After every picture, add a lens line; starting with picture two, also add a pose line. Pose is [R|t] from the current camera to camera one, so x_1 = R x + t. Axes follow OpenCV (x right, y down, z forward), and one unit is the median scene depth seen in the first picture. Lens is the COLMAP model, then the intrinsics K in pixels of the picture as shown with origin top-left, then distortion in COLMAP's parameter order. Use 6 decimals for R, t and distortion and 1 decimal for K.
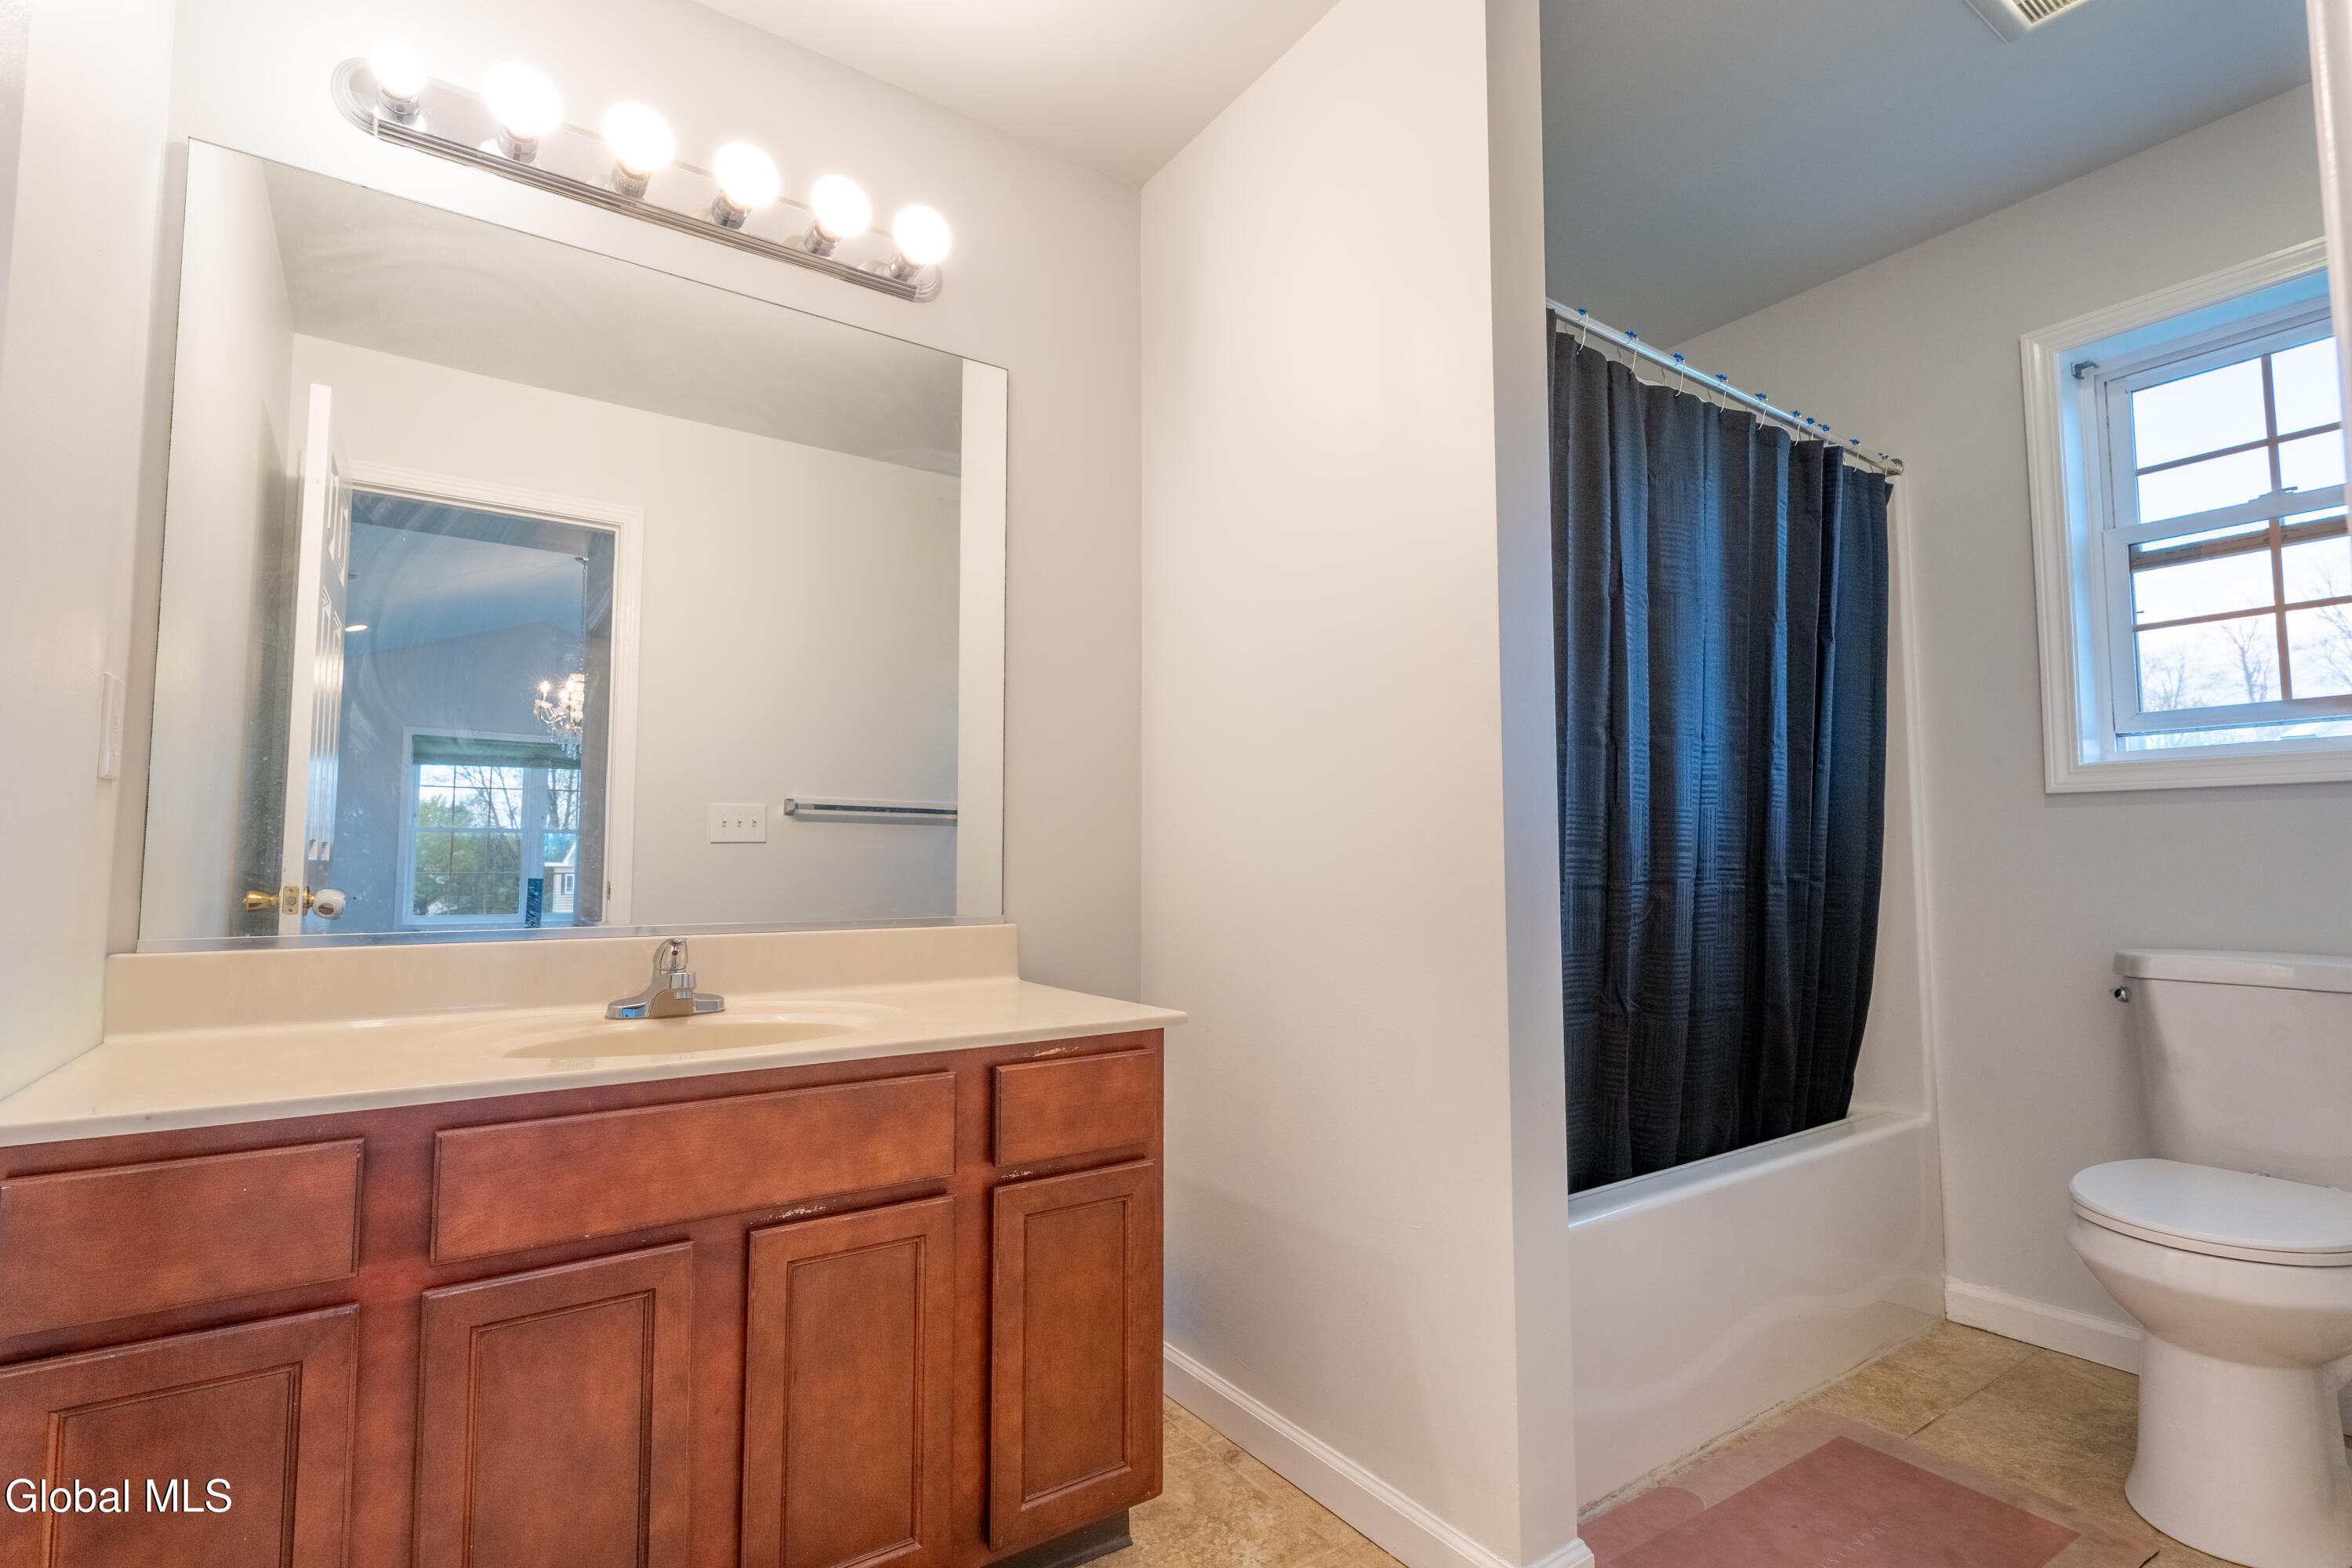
lens RADIAL K [[1080.3, 0, 1168.6], [0, 1080.3, 779.6], [0, 0, 1]] dist [-0.002856, -0.000350]
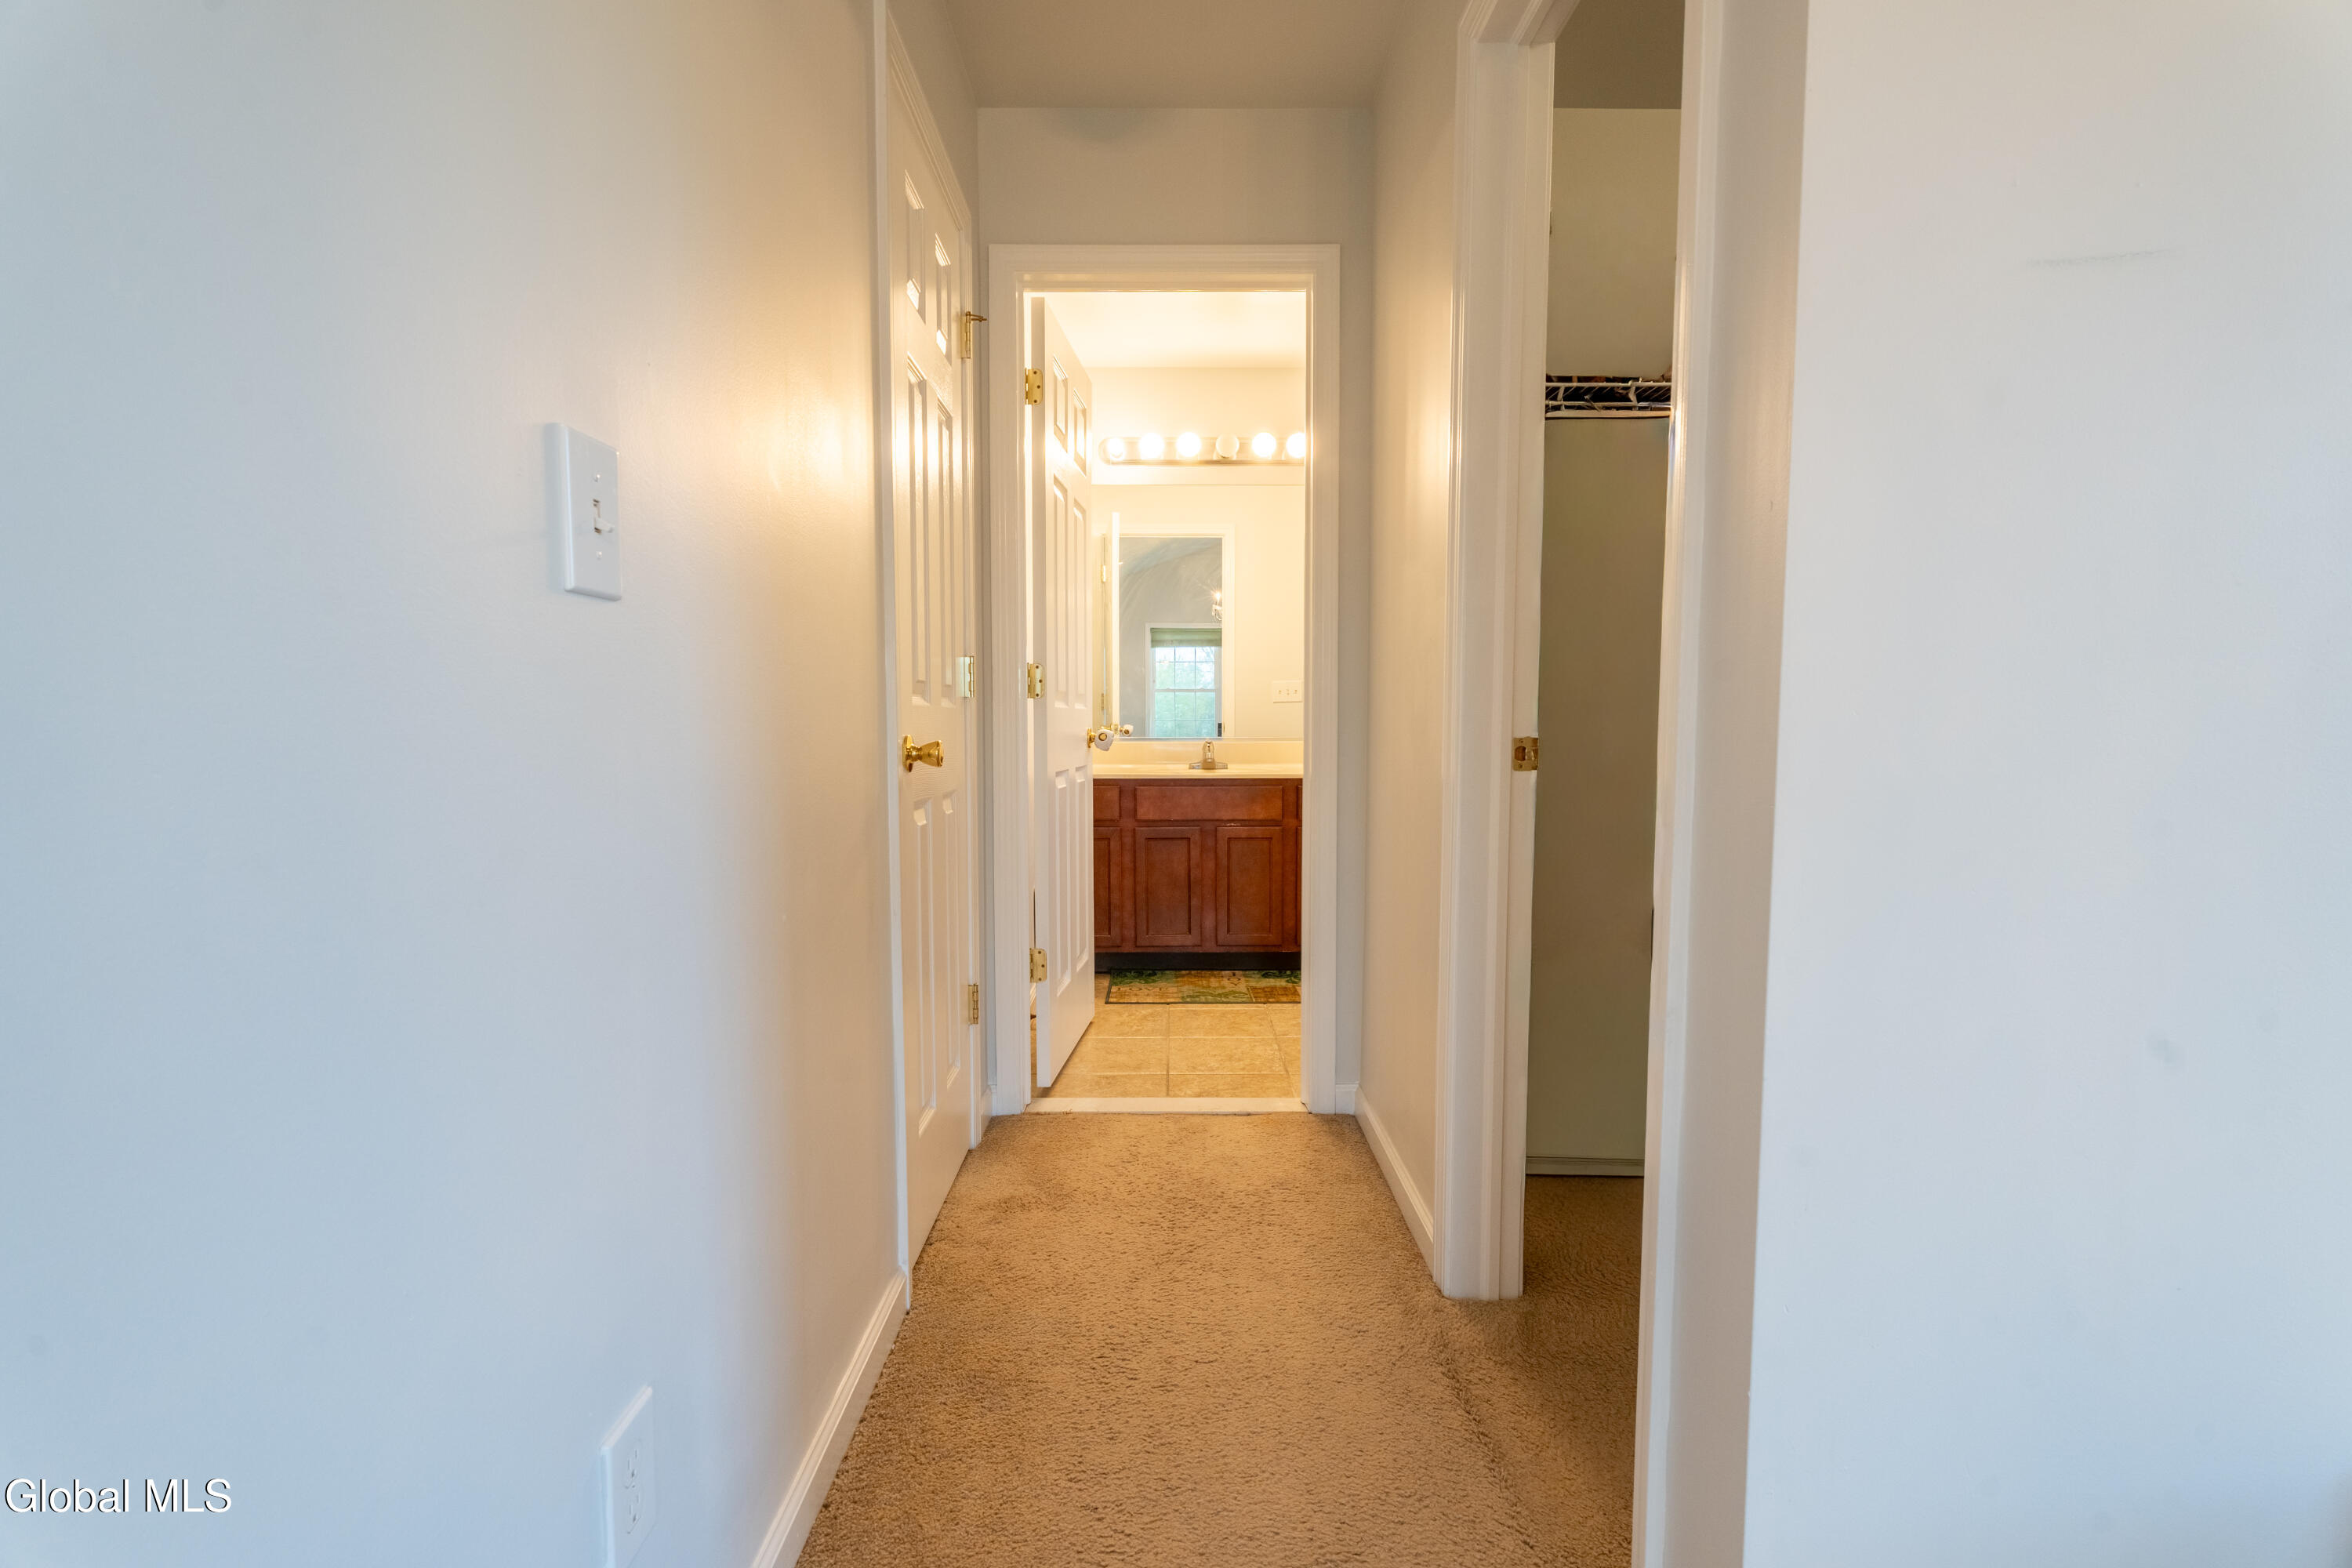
lens RADIAL K [[1080.3, 0, 1176.8], [0, 1080.3, 787.1], [0, 0, 1]] dist [-0.002856, -0.000350]
pose [[0.829701, 0.033453, -0.557205, 1.408188], [0.040943, 0.991867, 0.120515, -0.107524], [0.556705, -0.122805, 0.821583, -1.843236]]
